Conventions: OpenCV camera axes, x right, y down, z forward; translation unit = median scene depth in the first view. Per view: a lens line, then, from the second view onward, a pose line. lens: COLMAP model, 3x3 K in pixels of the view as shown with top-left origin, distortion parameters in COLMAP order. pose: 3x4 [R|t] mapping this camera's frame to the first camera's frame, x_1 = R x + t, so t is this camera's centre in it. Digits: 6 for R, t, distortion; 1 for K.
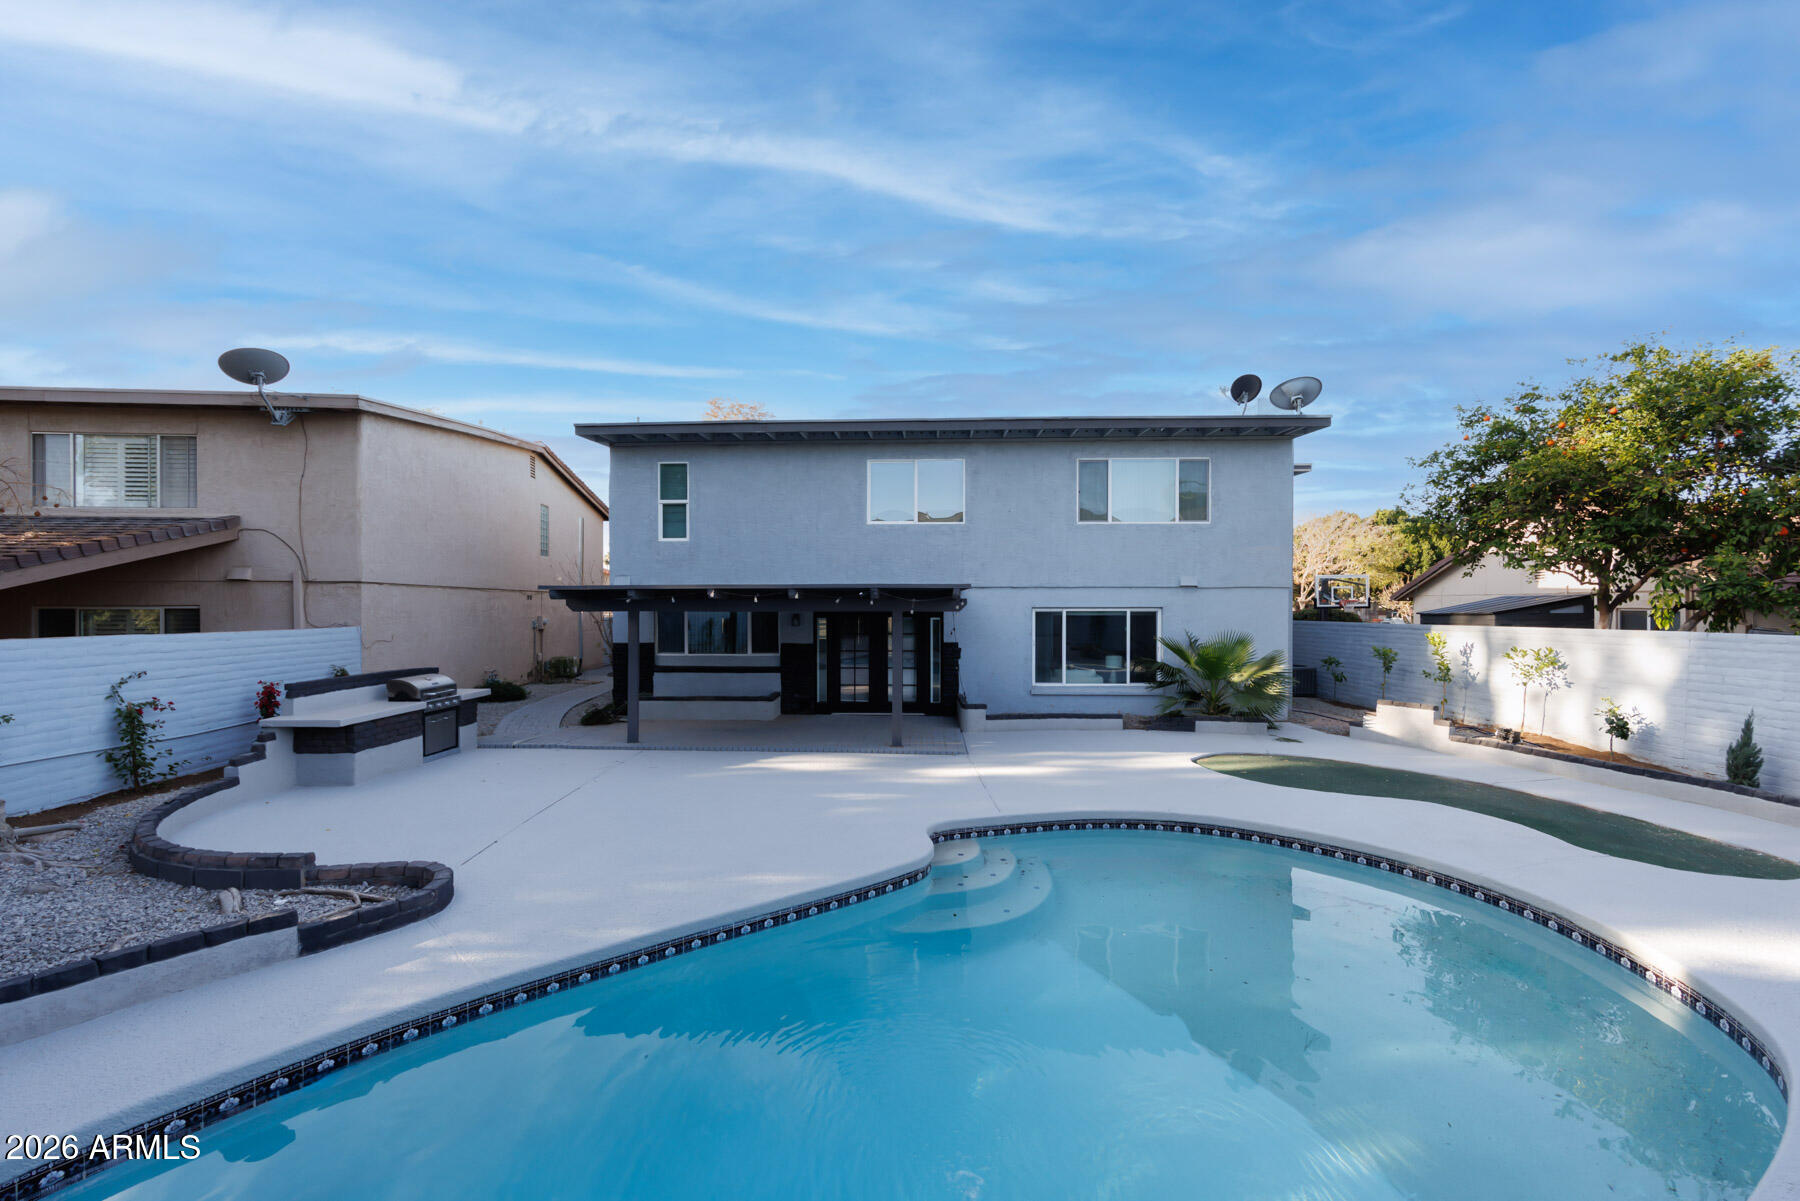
lens RADIAL K [[726.4, 0, 886.6], [0, 726.4, 610.0], [0, 0, 1]] dist [-0.002267, 0.000184]
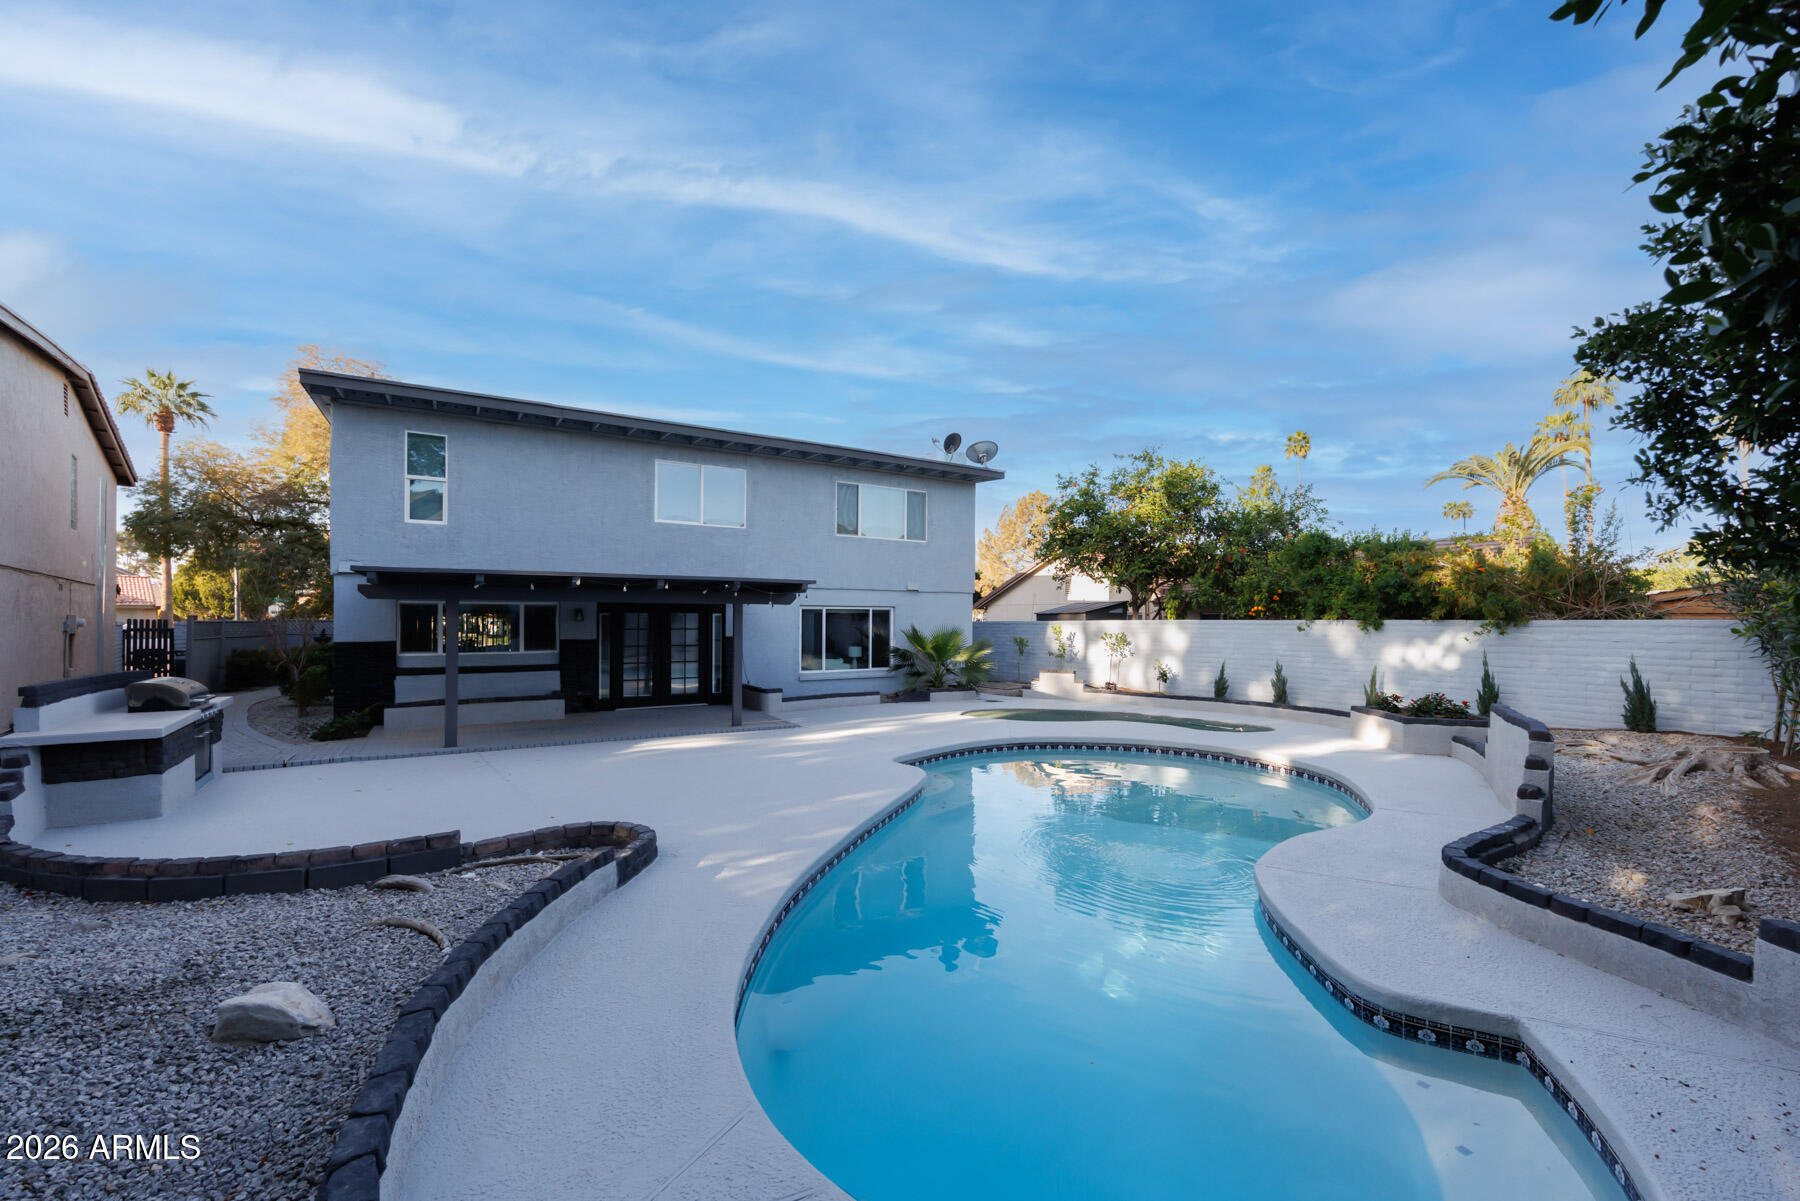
lens RADIAL K [[733.7, 0, 903.7], [0, 733.7, 621.0], [0, 0, 1]] dist [-0.001482, 0.000087]
pose [[0.816587, 0.002022, 0.577219, -0.372550], [-0.000088, 0.999994, -0.003379, 0.027738], [-0.577222, 0.002708, 0.816583, -0.049611]]
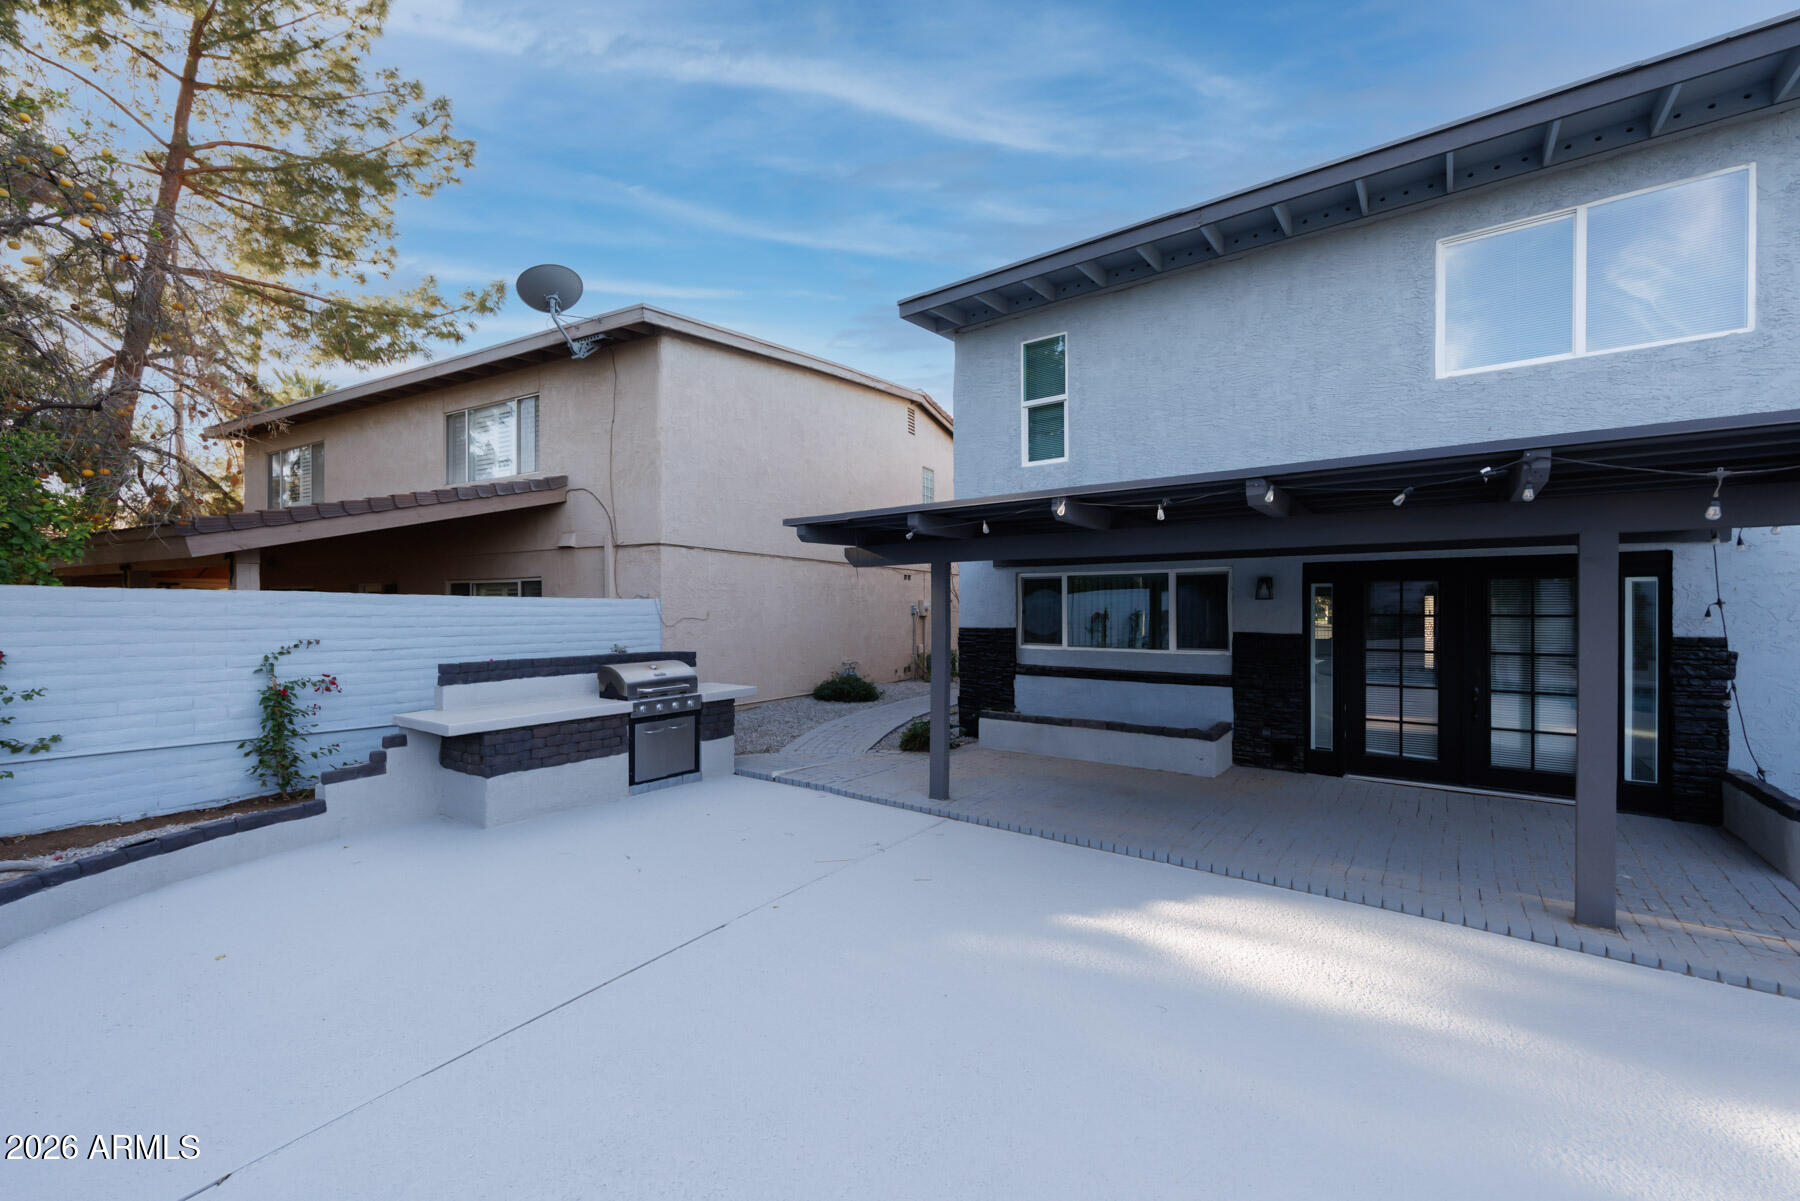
lens RADIAL K [[726.4, 0, 886.6], [0, 726.4, 610.0], [0, 0, 1]] dist [-0.002267, 0.000184]
pose [[0.824679, 0.000982, -0.565600, -0.060003], [-0.002527, 0.999995, -0.001949, 0.034840], [0.565596, 0.003036, 0.824677, 0.463310]]
